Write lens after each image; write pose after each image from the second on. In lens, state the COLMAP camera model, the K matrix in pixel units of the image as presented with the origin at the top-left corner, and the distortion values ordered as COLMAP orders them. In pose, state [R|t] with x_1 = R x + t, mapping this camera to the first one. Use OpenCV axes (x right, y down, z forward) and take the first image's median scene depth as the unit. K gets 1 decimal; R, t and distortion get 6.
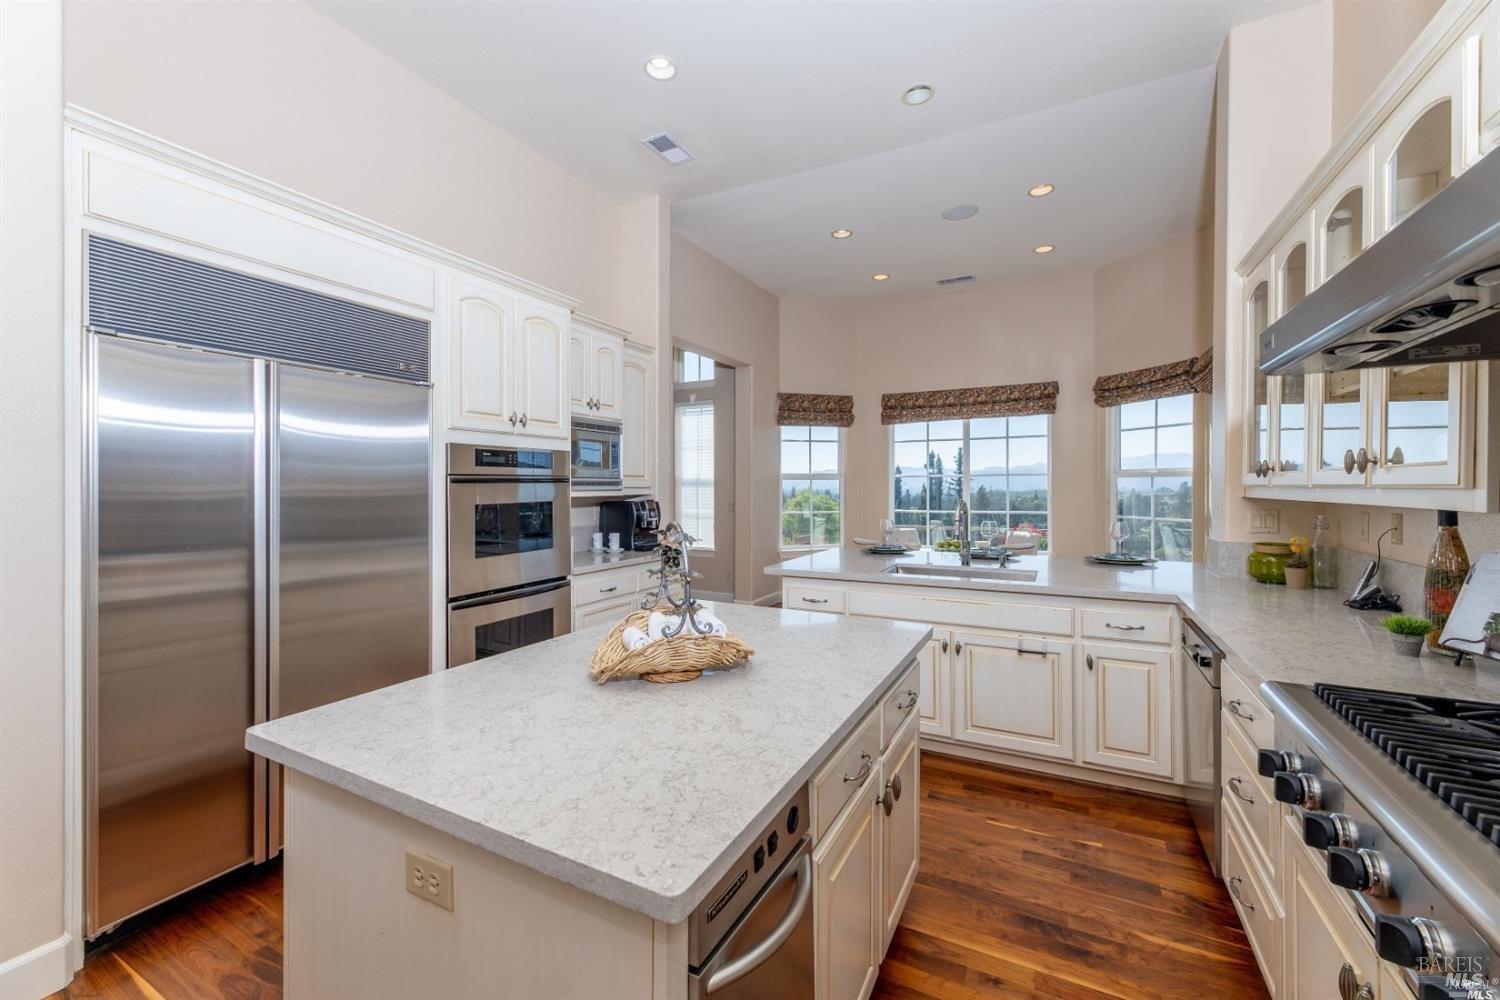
lens RADIAL K [[600.9, 0, 752.8], [0, 600.9, 488.9], [0, 0, 1]] dist [-0.000397, 0.000218]
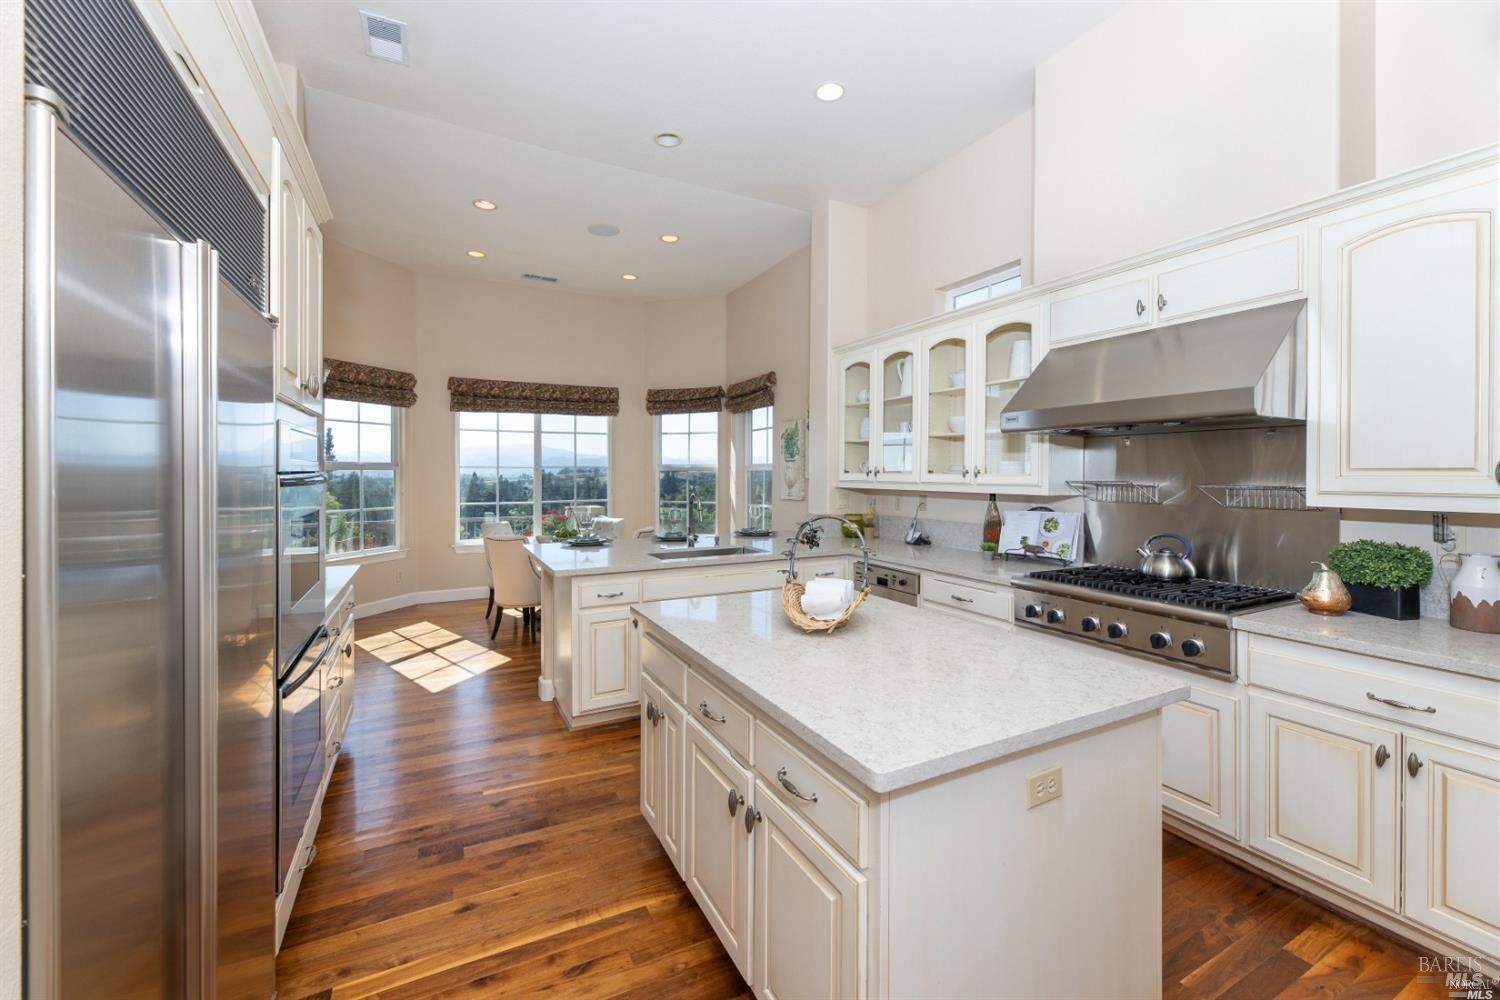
lens RADIAL K [[600.9, 0, 747.2], [0, 600.9, 479.0], [0, 0, 1]] dist [-0.000397, 0.000218]
pose [[0.577648, -0.004083, 0.816276, -0.303393], [-0.000324, 0.999986, 0.005231, -0.008340], [-0.816286, -0.003286, 0.577638, 0.113850]]
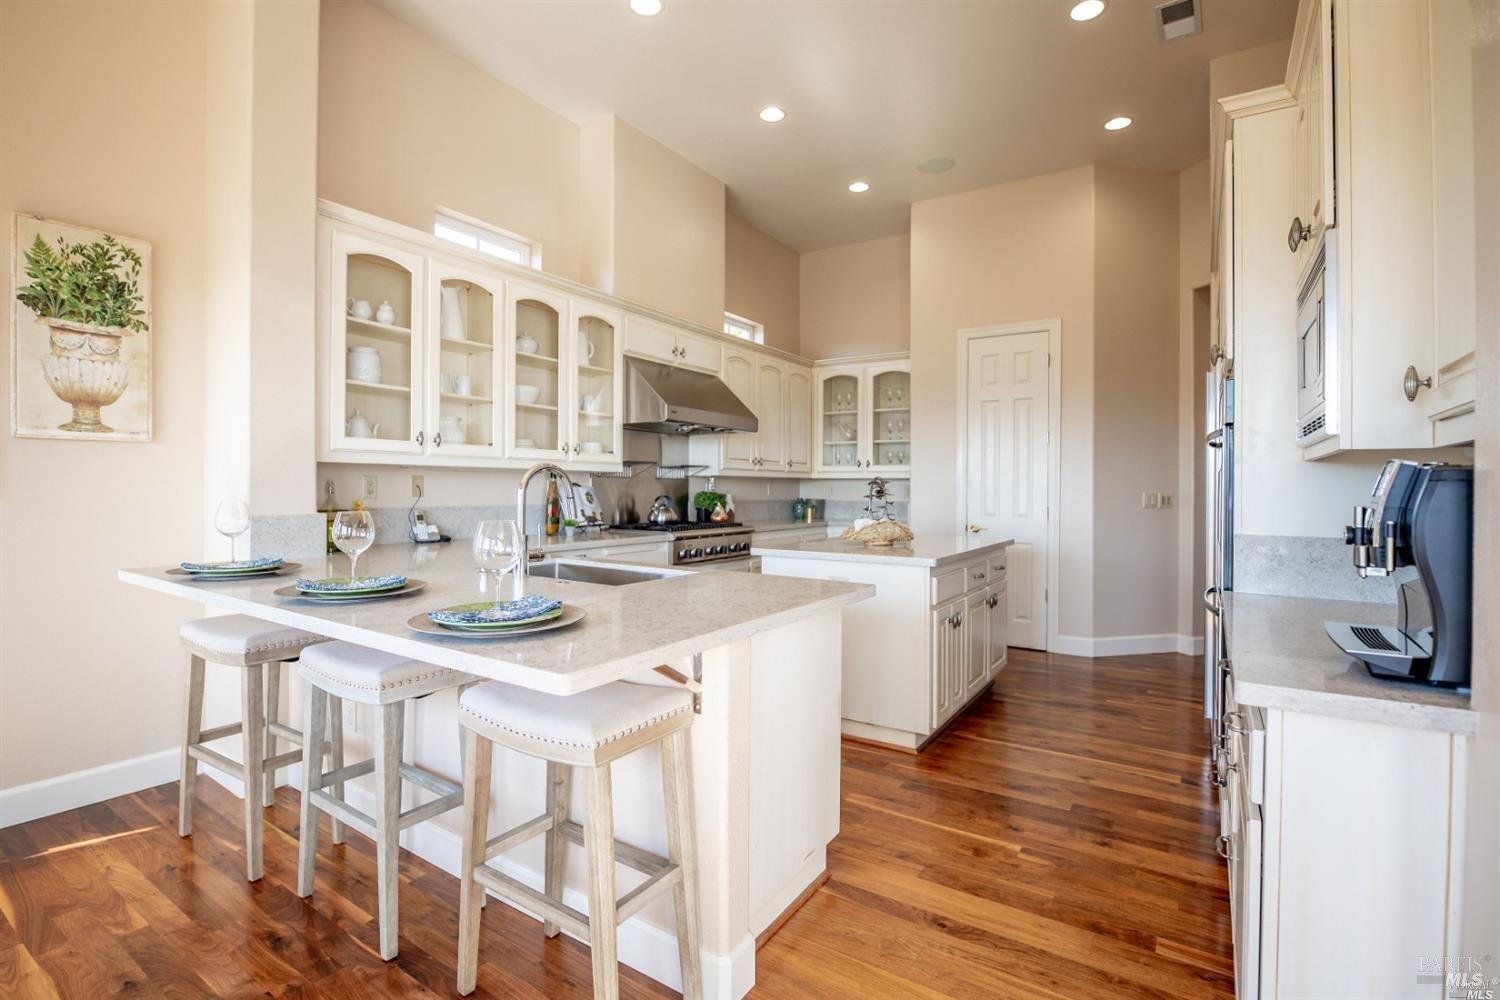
lens RADIAL K [[691.0, 0, 754.1], [0, 691.0, 488.5], [0, 0, 1]] dist [-0.021756, 0.000159]
pose [[-0.993960, -0.011568, 0.109135, 0.032491], [-0.010697, 0.999906, 0.008557, 0.017082], [-0.109224, 0.007338, -0.993990, 0.878079]]
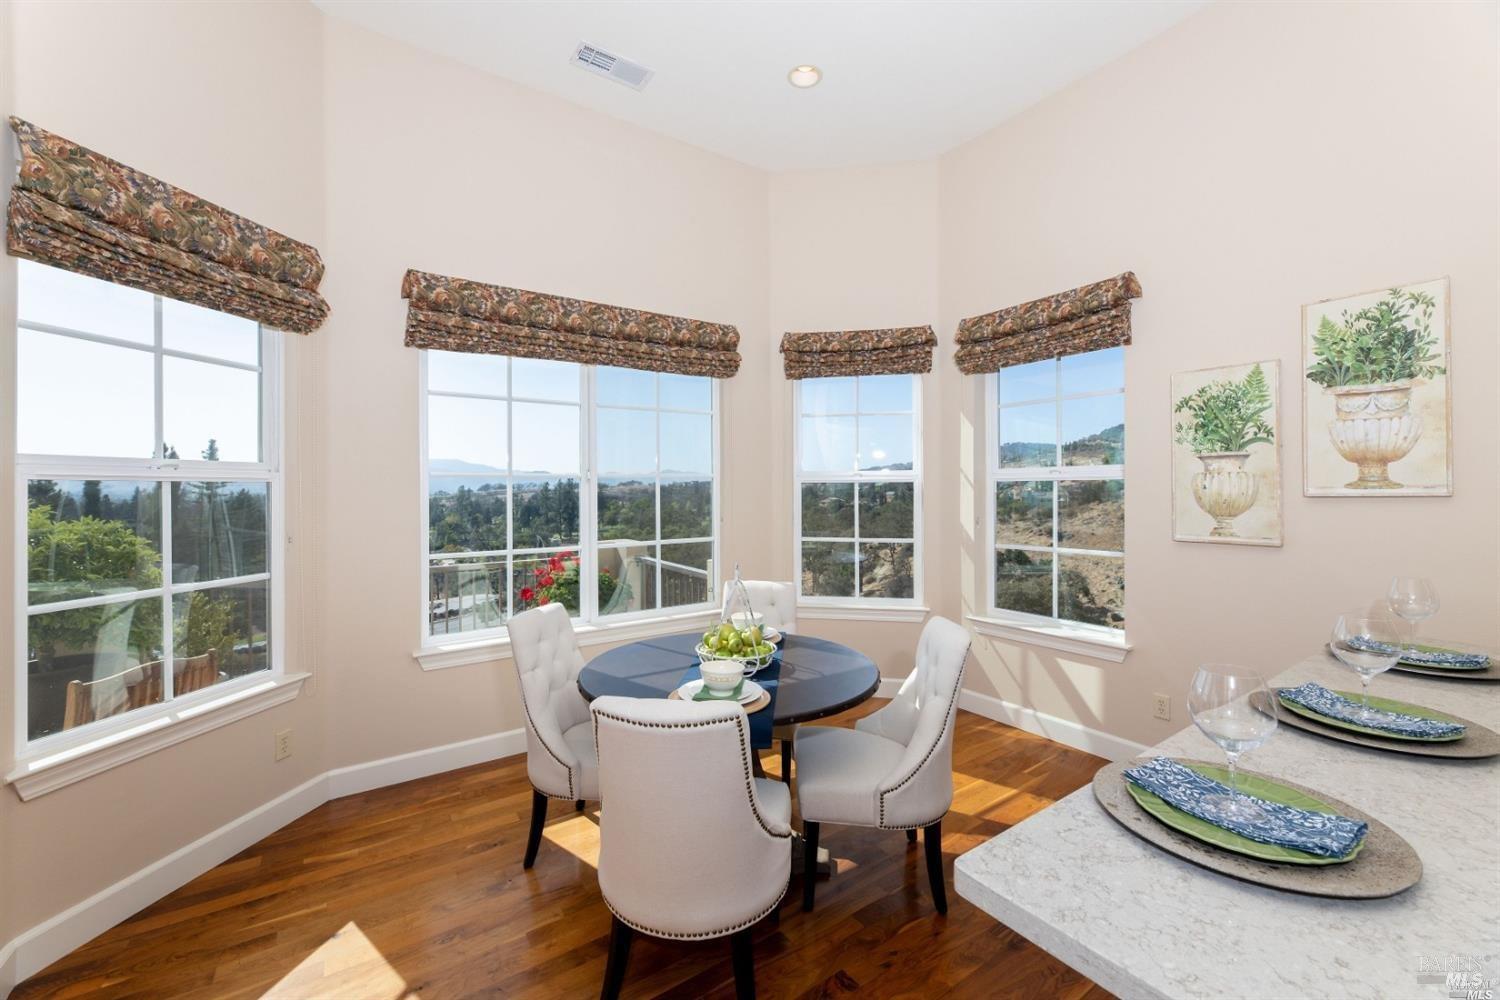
lens RADIAL K [[600.9, 0, 751.1], [0, 600.9, 489.0], [0, 0, 1]] dist [-0.000397, 0.000218]
pose [[0.474970, 0.000369, 0.880002, -0.031543], [0.004741, 0.999984, -0.002978, -0.009502], [-0.879989, 0.005586, 0.474960, 0.682083]]
